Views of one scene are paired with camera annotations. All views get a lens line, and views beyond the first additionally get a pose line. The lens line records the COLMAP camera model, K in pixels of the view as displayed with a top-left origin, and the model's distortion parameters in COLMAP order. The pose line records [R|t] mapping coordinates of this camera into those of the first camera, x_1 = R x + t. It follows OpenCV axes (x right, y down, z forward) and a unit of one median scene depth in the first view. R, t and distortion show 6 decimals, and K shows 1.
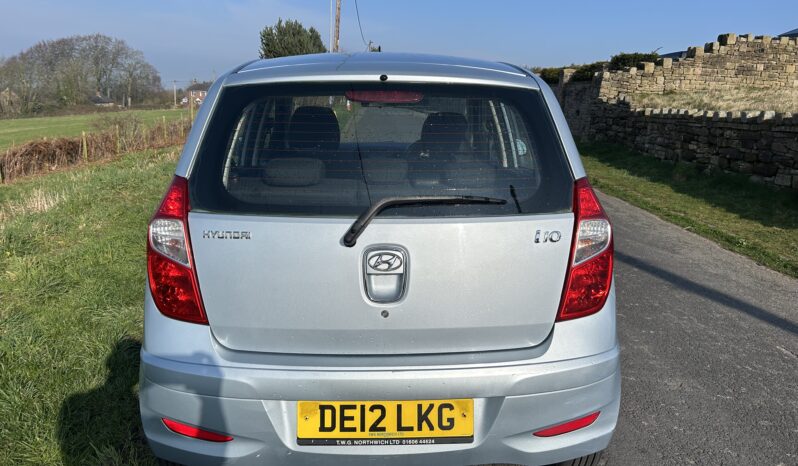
lens RADIAL K [[604.3, 0, 399.0], [0, 604.3, 233.0], [0, 0, 1]] dist [0.025779, -0.011339]
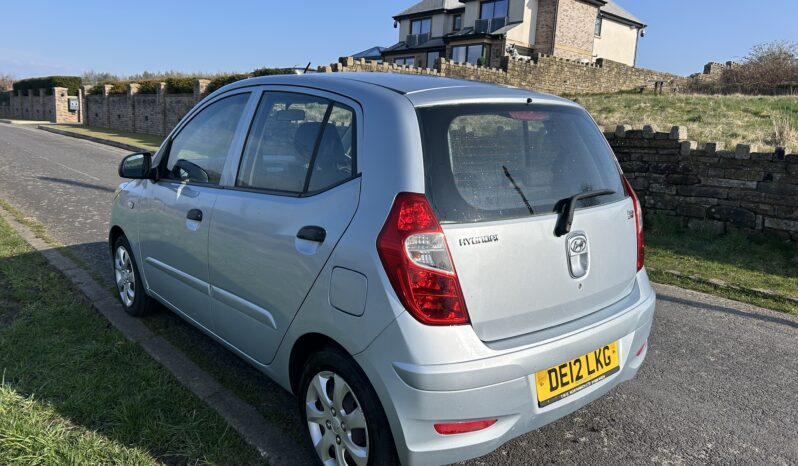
lens RADIAL K [[604.3, 0, 399.0], [0, 604.3, 233.0], [0, 0, 1]] dist [0.025779, -0.011339]
pose [[0.786872, -0.113138, 0.606657, -1.063047], [0.122237, 0.992148, 0.026481, -0.056121], [-0.604889, 0.053318, 0.794523, 0.203615]]
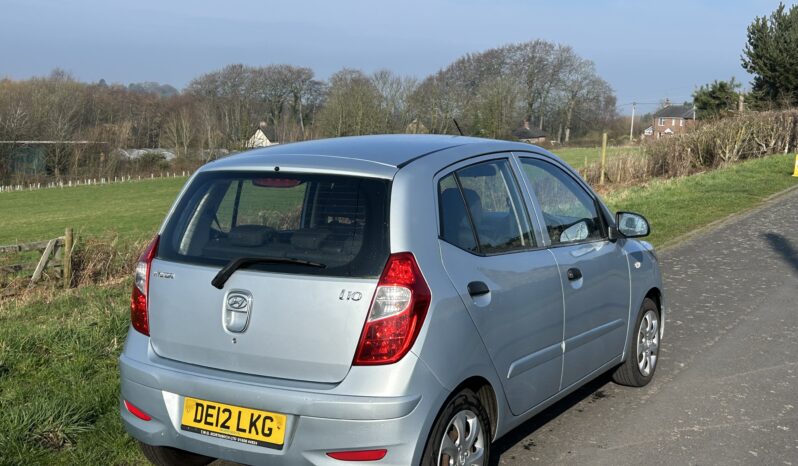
lens RADIAL K [[974.3, 0, 399.0], [0, 974.3, 233.0], [0, 0, 1]] dist [0.097901, -0.044157]
pose [[0.838978, 0.051248, -0.541748, 1.444322], [-0.112103, 0.990478, -0.079912, 0.027576], [0.532494, 0.127776, 0.836734, -0.672992]]
